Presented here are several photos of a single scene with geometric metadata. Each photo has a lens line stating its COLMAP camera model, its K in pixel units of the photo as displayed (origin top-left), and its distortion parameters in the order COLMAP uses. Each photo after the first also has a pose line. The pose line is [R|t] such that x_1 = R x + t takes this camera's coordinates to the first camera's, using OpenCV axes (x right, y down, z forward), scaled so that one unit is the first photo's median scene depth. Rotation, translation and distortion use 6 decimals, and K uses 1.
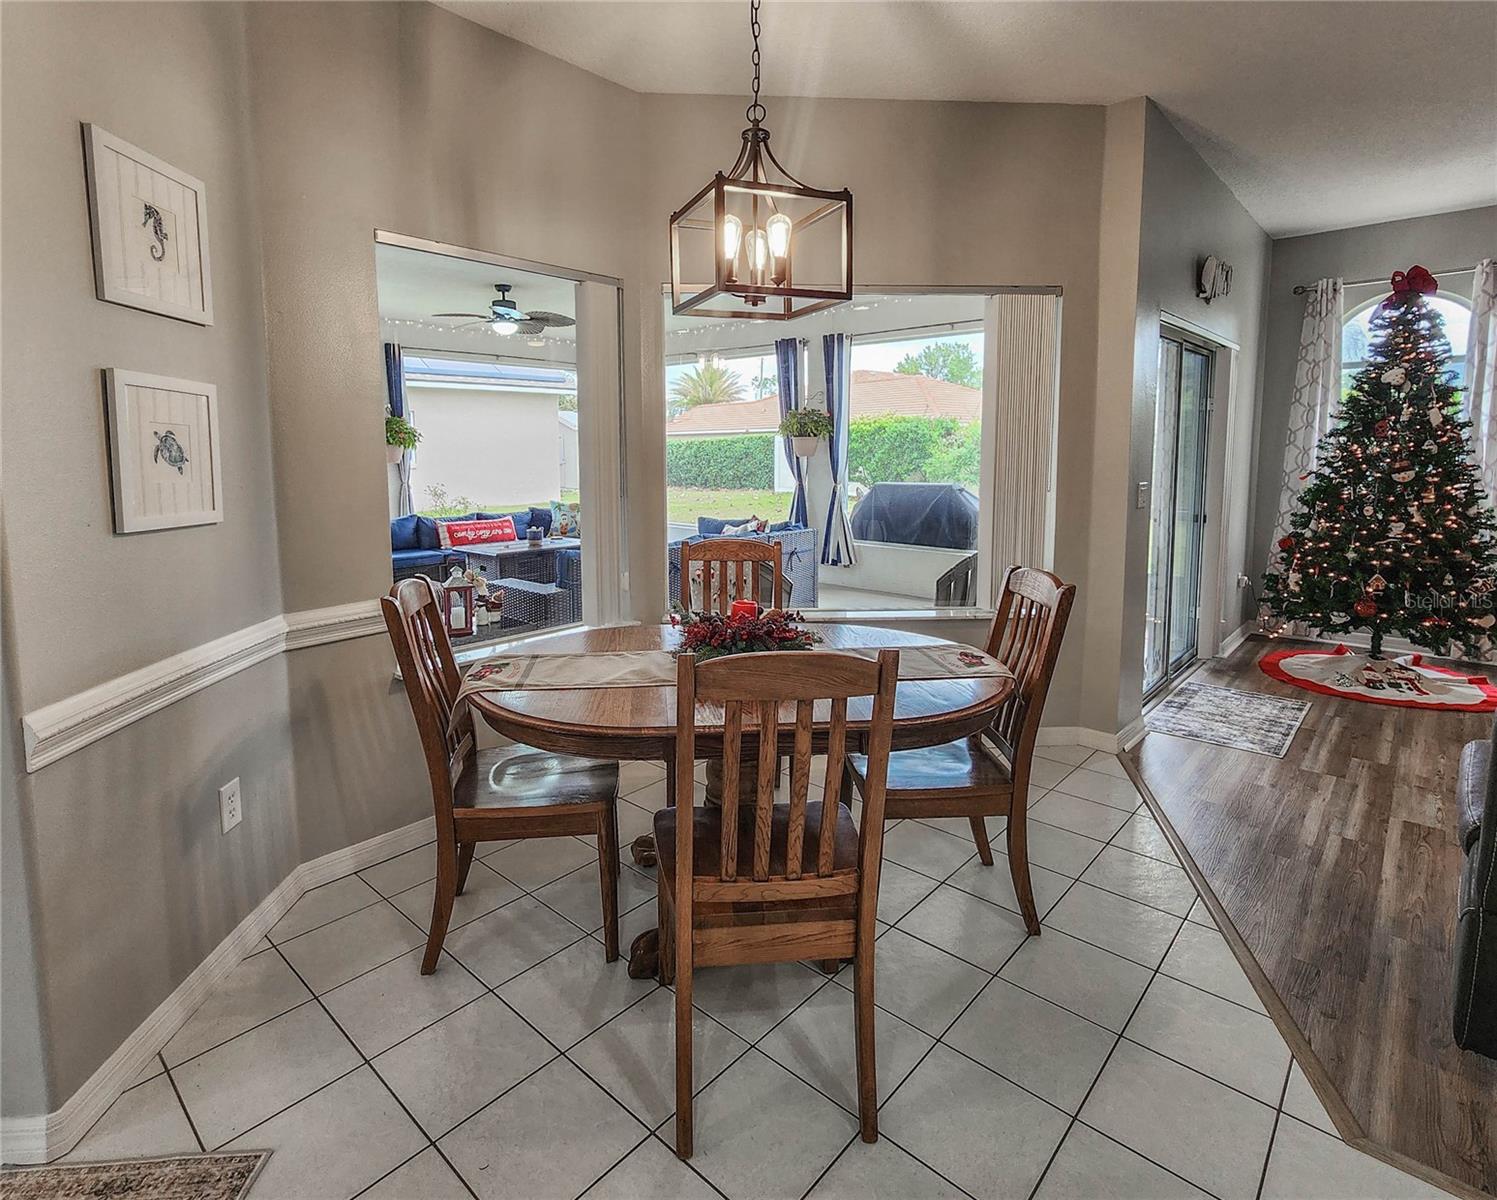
lens RADIAL K [[774.5, 0, 734.0], [0, 774.5, 528.9], [0, 0, 1]] dist [0.003714, 0.001180]
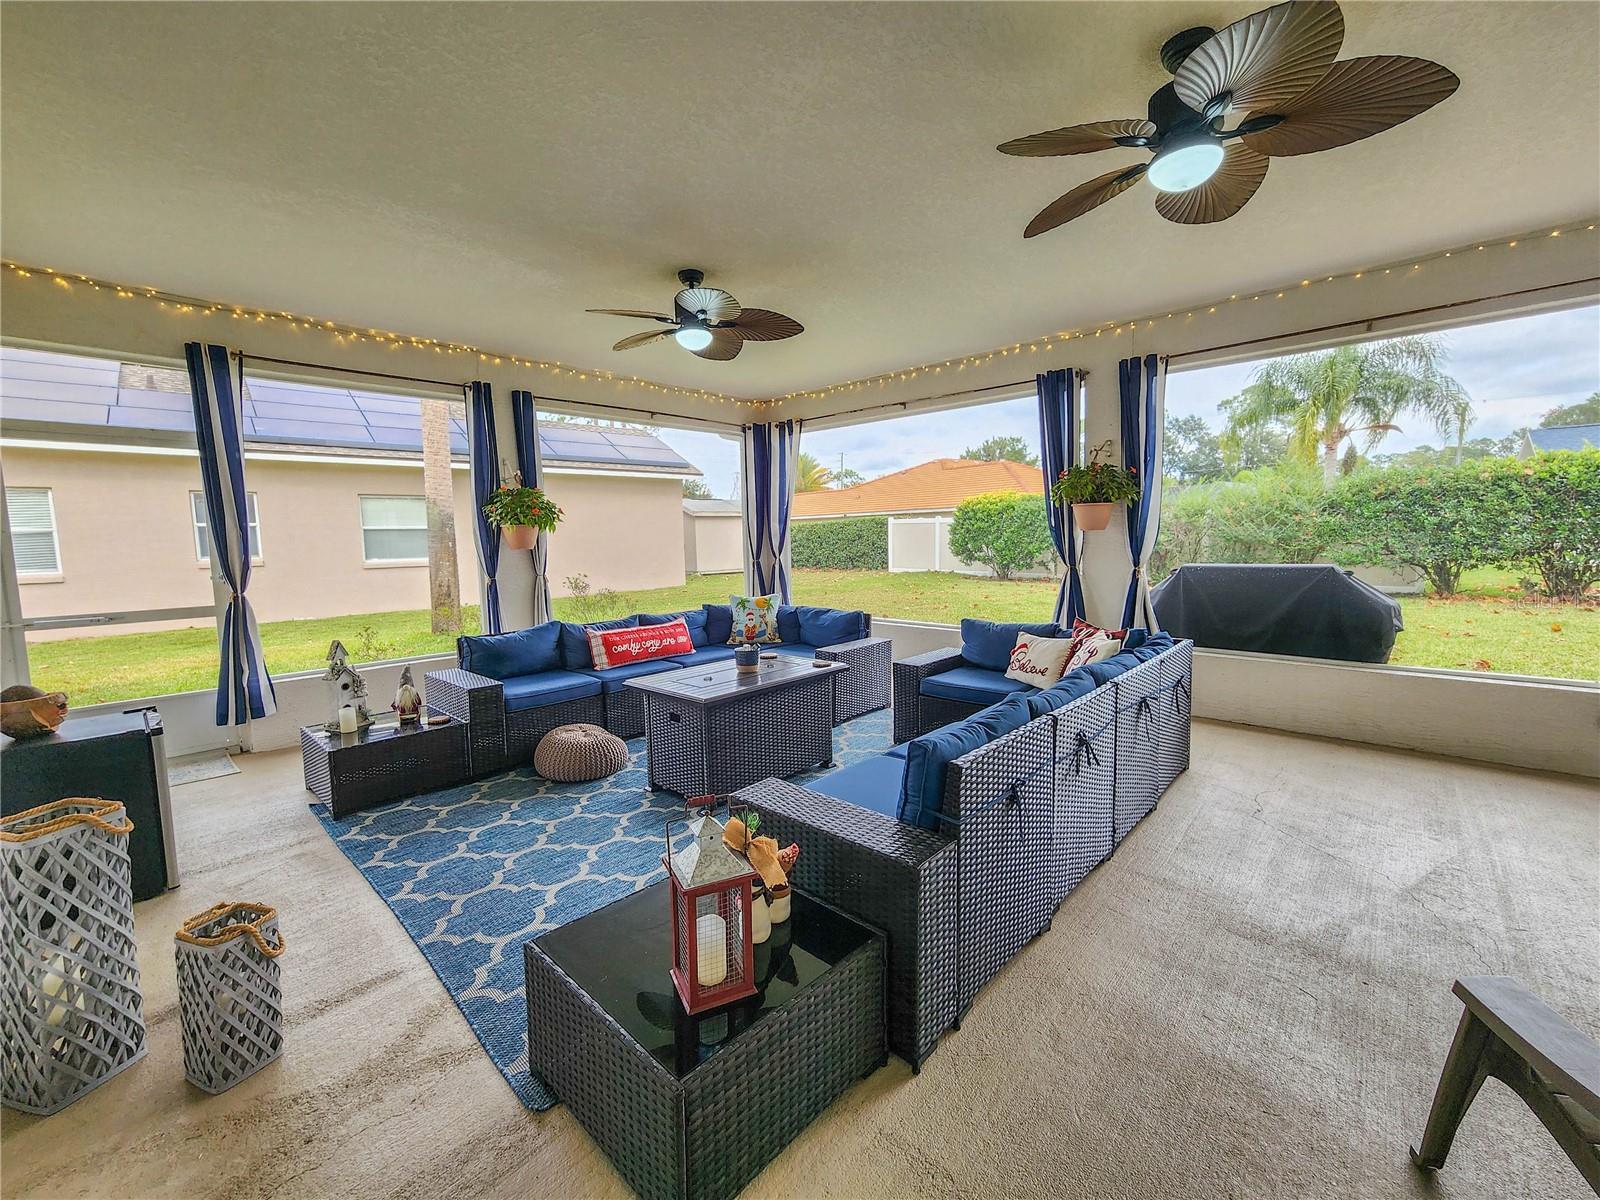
lens RADIAL K [[658.1, 0, 800.5], [0, 658.1, 595.4], [0, 0, 1]] dist [0.004848, 0.000593]
pose [[0.999792, -0.016655, -0.011729, -0.312686], [0.016543, 0.999817, -0.009571, -0.056384], [0.011886, 0.009375, 0.999885, 0.689729]]
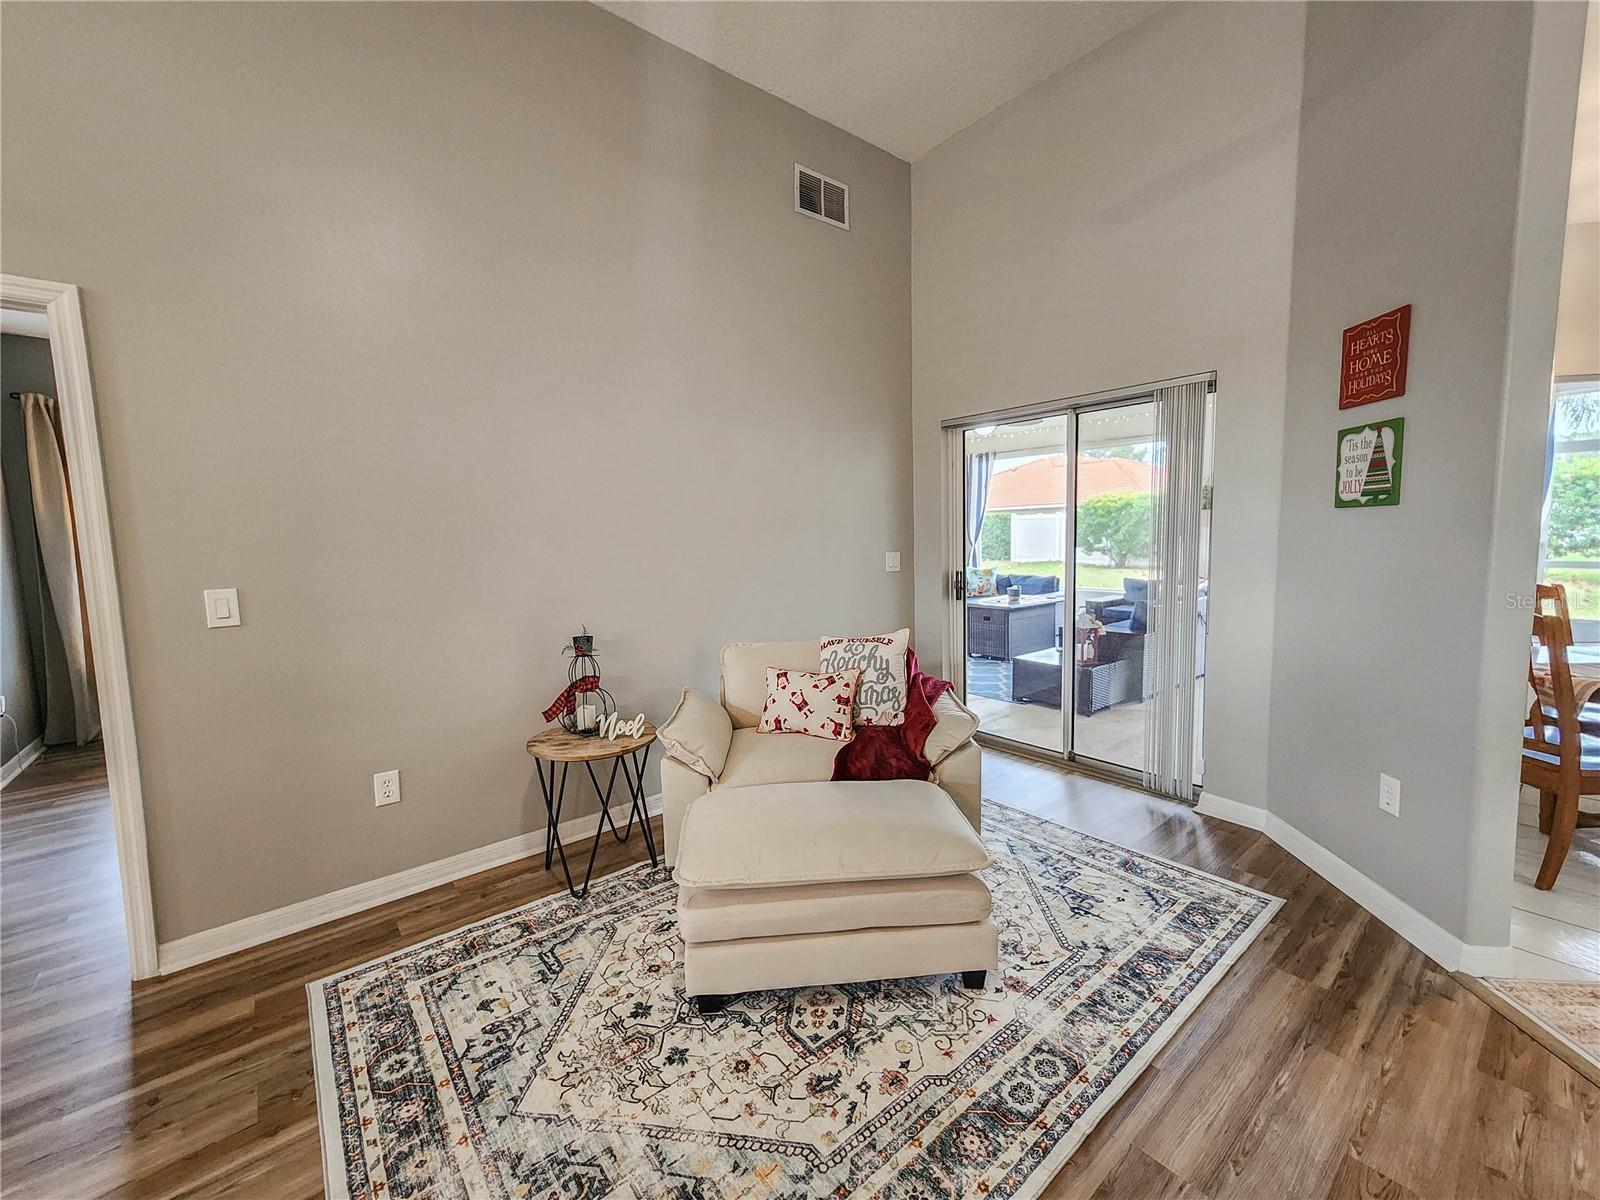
lens RADIAL K [[658.1, 0, 800.5], [0, 658.1, 595.4], [0, 0, 1]] dist [0.004848, 0.000593]
pose [[0.989711, -0.007830, -0.142869, -0.680160], [0.007497, 0.999968, -0.002873, 0.019198], [0.142887, 0.001773, 0.989737, -0.158481]]
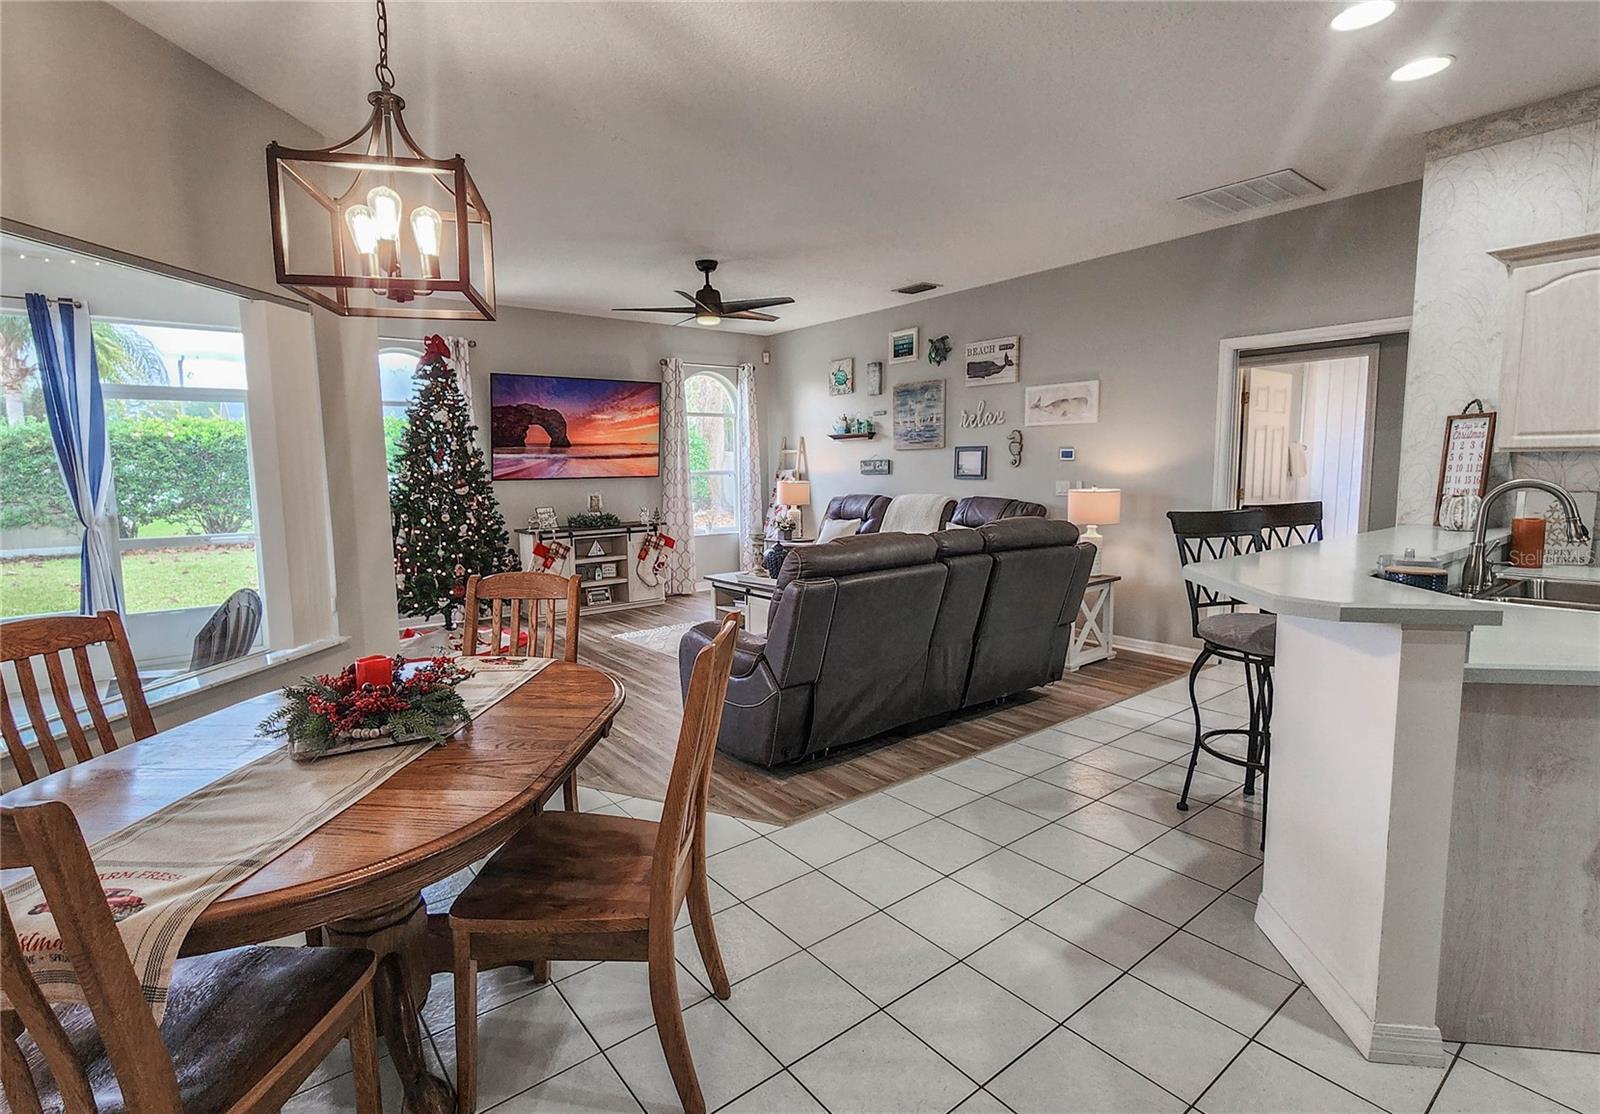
lens RADIAL K [[764.6, 0, 780.0], [0, 764.6, 540.9], [0, 0, 1]] dist [0.005793, 0.000349]
pose [[0.173587, -0.097751, 0.979955, -0.335476], [0.114873, 0.990279, 0.078432, -0.020139], [-0.978096, 0.098956, 0.183128, 0.203112]]
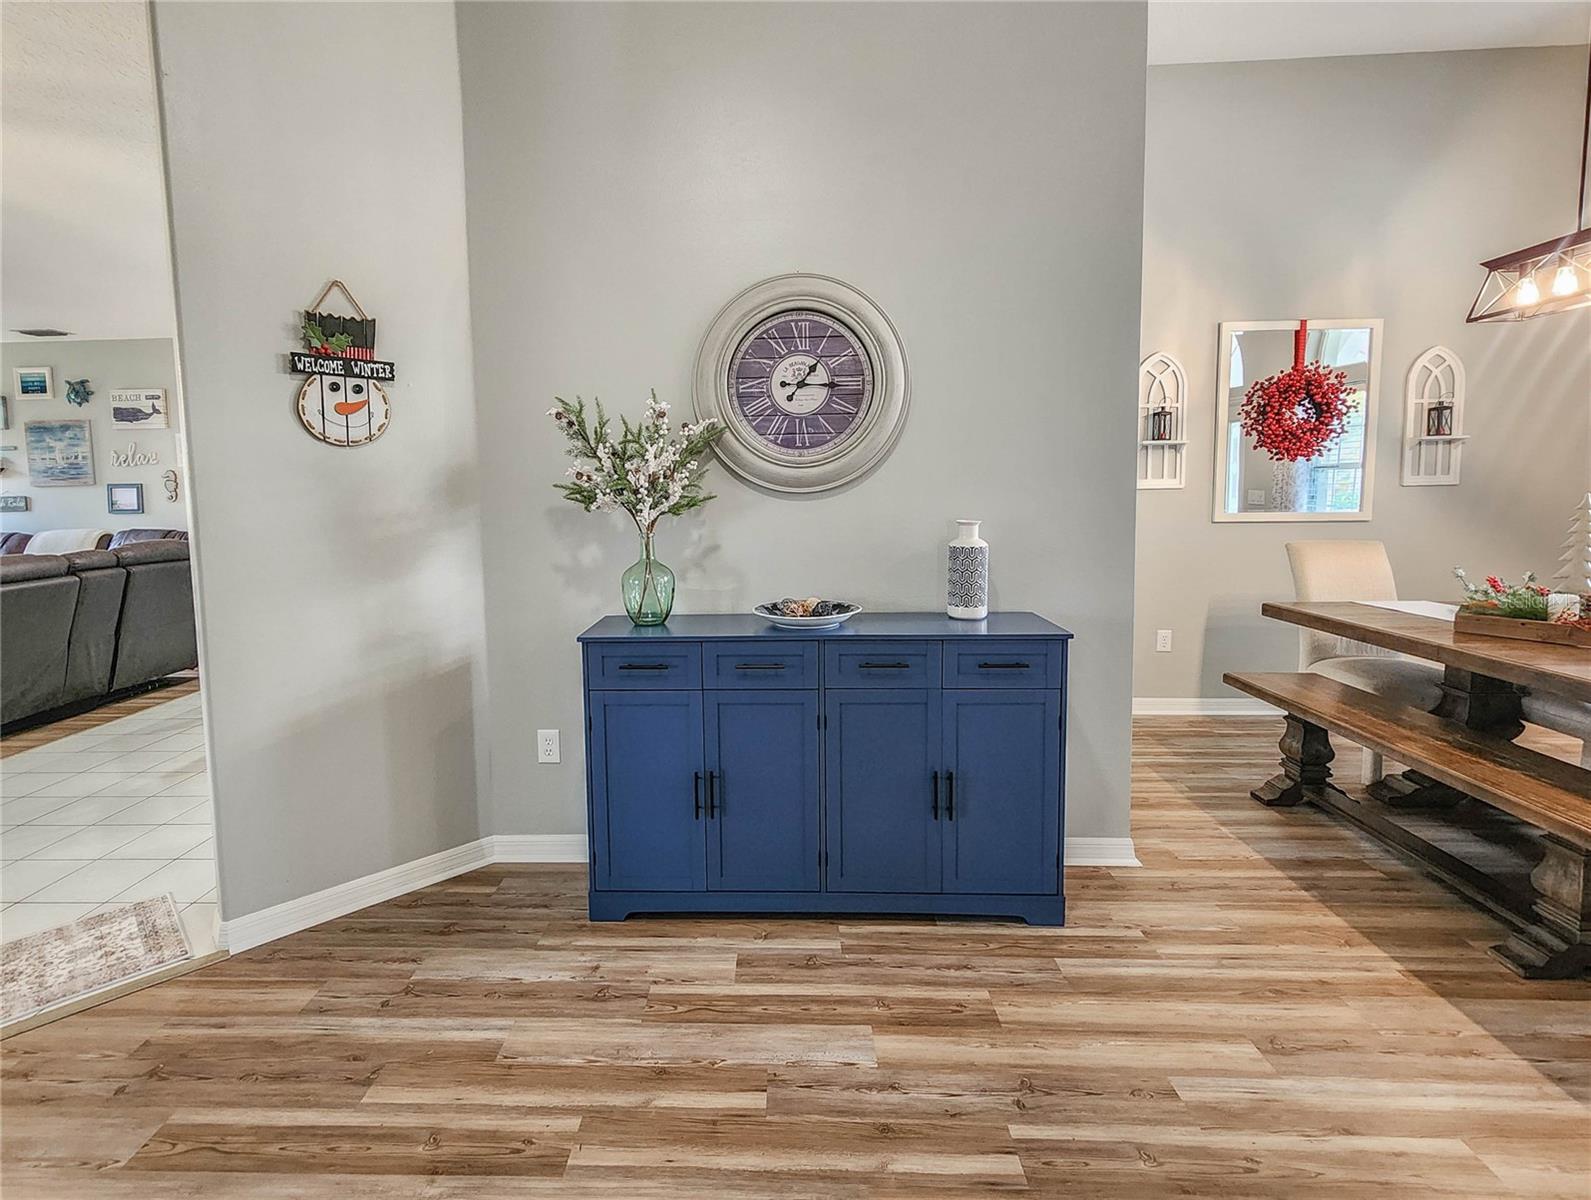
lens RADIAL K [[782.3, 0, 747.9], [0, 782.3, 551.4], [0, 0, 1]] dist [0.004902, 0.001583]
pose [[-0.637335, -0.049117, 0.769020, -0.909694], [0.100387, 0.984170, 0.146056, -0.012220], [-0.764020, 0.170285, -0.622315, 0.147020]]
